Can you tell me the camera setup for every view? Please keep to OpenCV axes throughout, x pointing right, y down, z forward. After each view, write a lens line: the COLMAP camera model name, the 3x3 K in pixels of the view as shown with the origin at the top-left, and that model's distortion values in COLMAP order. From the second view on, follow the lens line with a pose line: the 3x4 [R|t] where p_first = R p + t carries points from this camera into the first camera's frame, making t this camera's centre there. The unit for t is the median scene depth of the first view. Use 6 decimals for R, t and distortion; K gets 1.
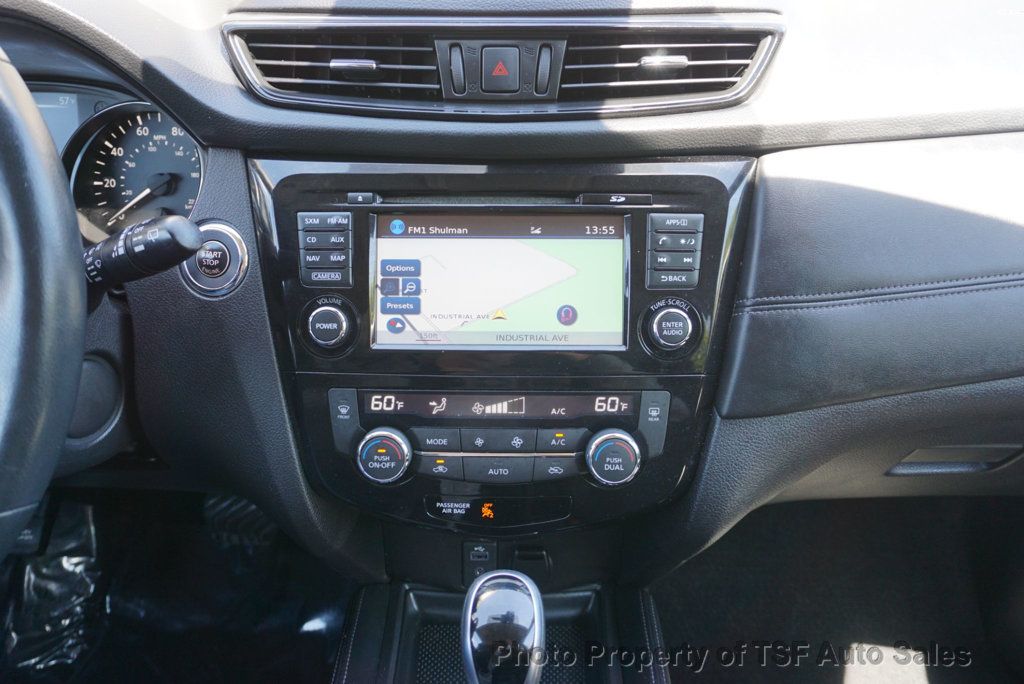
lens RADIAL K [[877.7, 0, 508.2], [0, 877.7, 362.1], [0, 0, 1]] dist [-0.004459, 0.000239]
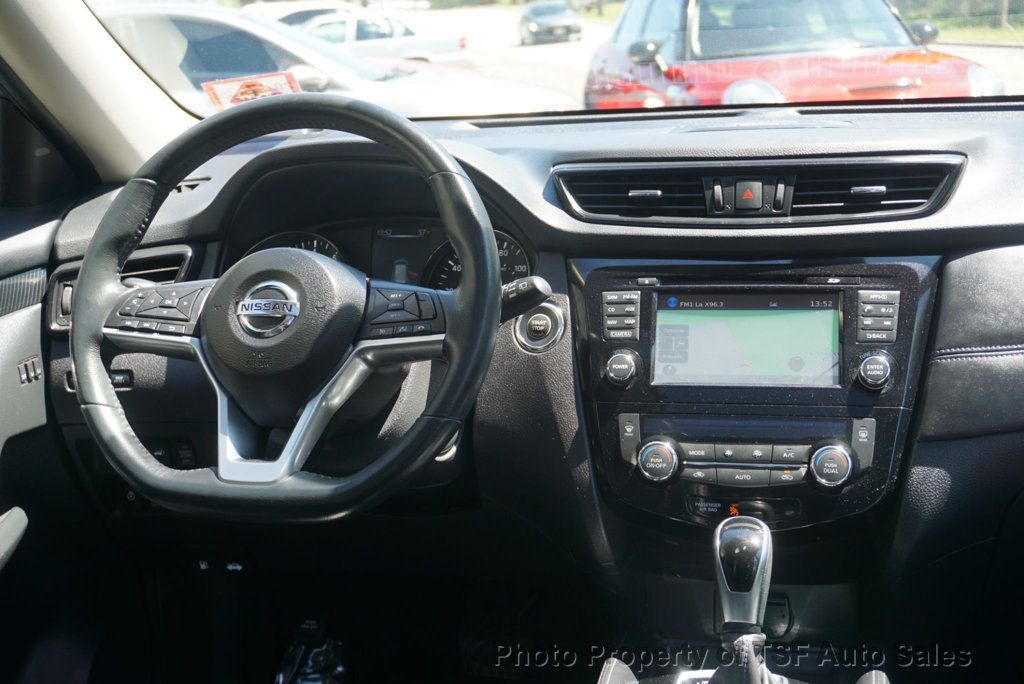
lens RADIAL K [[1303.2, 0, 512.0], [0, 1303.2, 342.0], [0, 0, 1]] dist [0.024440, 0.036854]
pose [[0.977034, 0.004166, -0.213044, 0.067893], [-0.062587, 0.961319, -0.268231, 0.486515], [0.203686, 0.275405, 0.939502, -0.999706]]
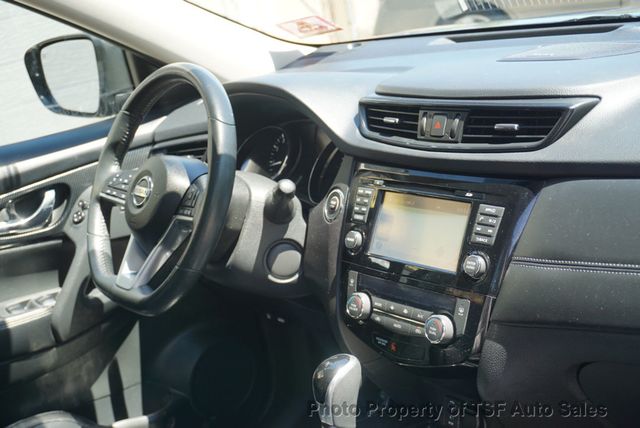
lens RADIAL K [[948.4, 0, 320.0], [0, 948.4, 214.0], [0, 0, 1]] dist [0.013229, 0.007543]
pose [[0.625576, 0.110348, -0.772319, 1.486277], [-0.236020, 0.970327, -0.052536, 0.035696], [0.743605, 0.215148, 0.633058, -0.508457]]
